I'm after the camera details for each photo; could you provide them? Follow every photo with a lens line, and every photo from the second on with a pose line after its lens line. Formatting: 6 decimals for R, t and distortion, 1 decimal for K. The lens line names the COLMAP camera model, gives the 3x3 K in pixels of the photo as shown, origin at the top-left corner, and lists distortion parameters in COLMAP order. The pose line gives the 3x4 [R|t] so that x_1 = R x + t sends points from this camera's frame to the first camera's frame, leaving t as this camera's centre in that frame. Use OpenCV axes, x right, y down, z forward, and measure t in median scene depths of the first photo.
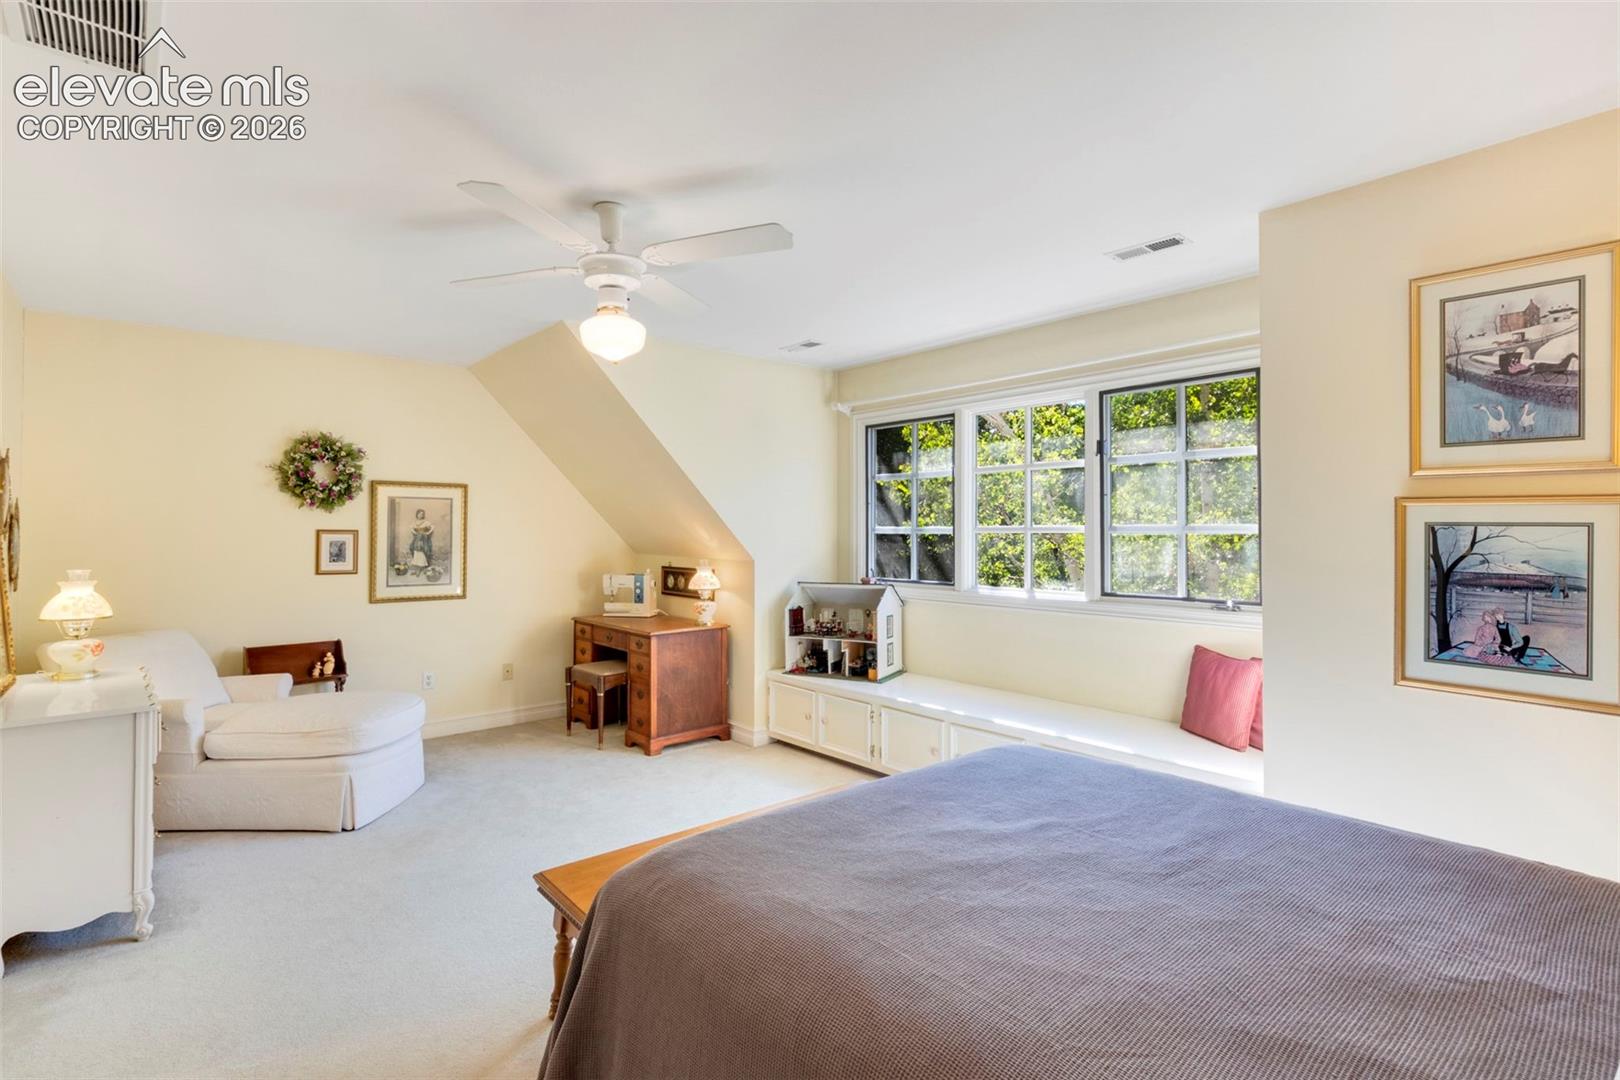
lens RADIAL K [[756.1, 0, 799.6], [0, 756.1, 530.6], [0, 0, 1]] dist [0.004677, -0.001722]
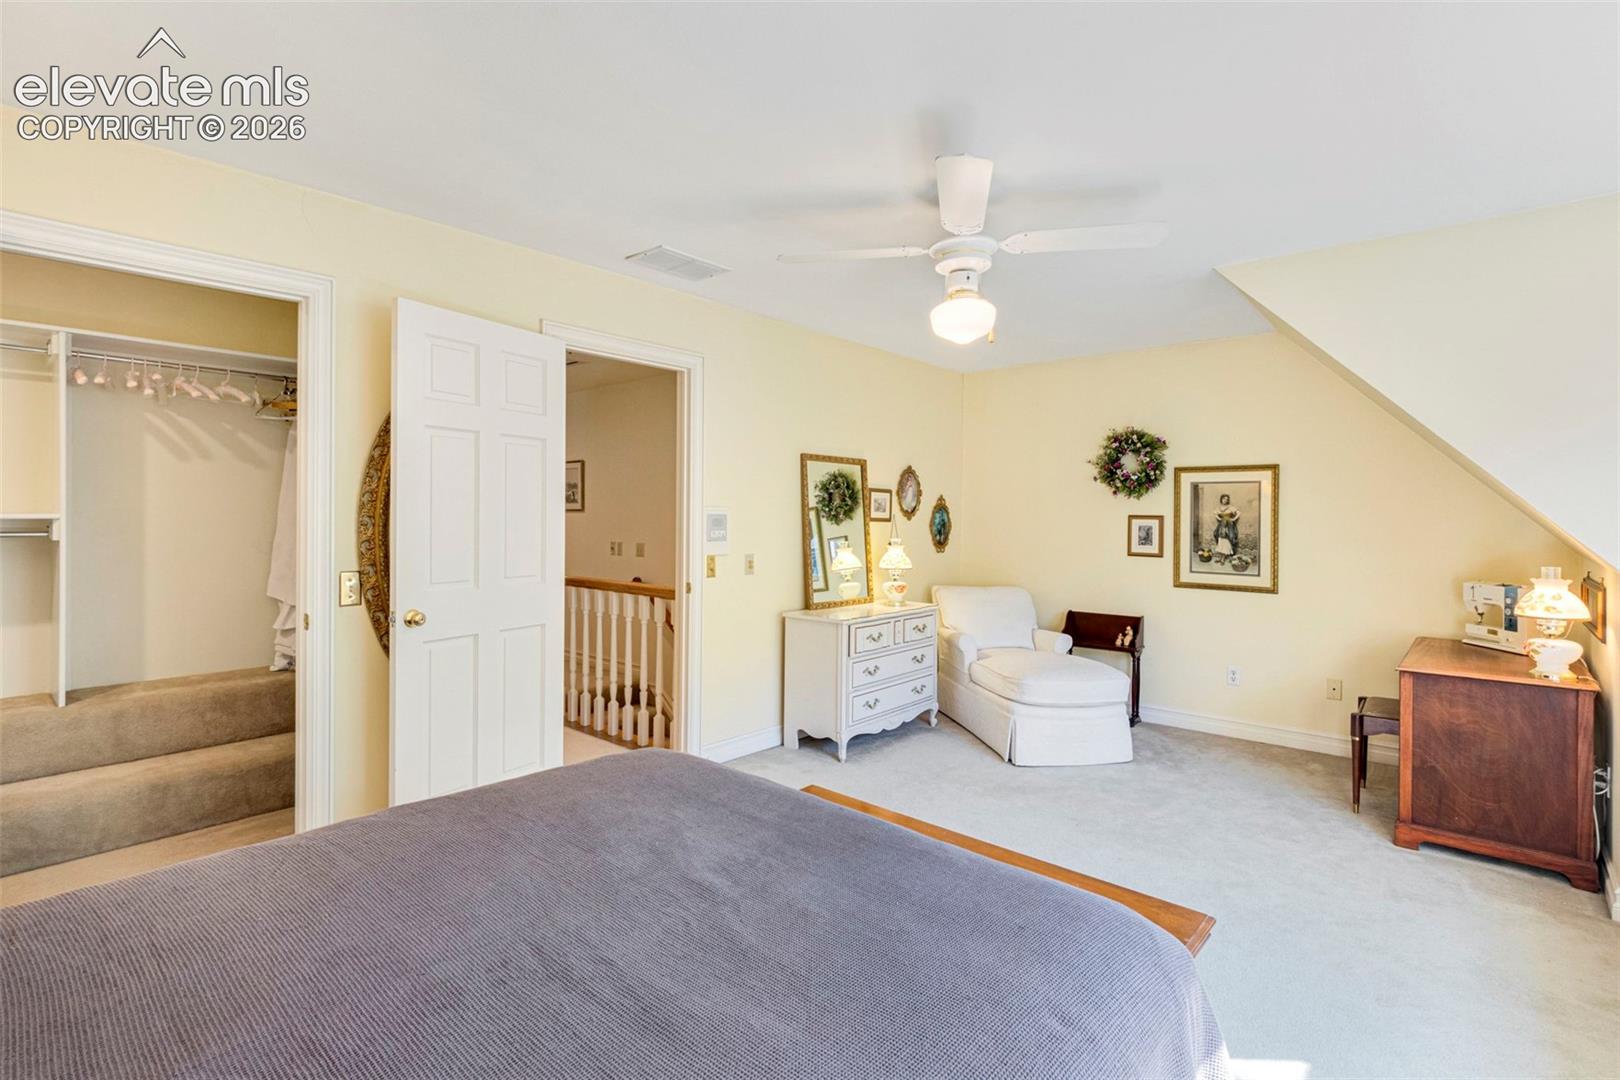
lens RADIAL K [[756.1, 0, 800.9], [0, 756.1, 533.7], [0, 0, 1]] dist [0.004677, -0.001722]
pose [[0.141294, 0.023711, -0.989684, 0.393424], [-0.011174, 0.999688, 0.022355, 0.006443], [0.989905, 0.007900, 0.141515, 0.361193]]
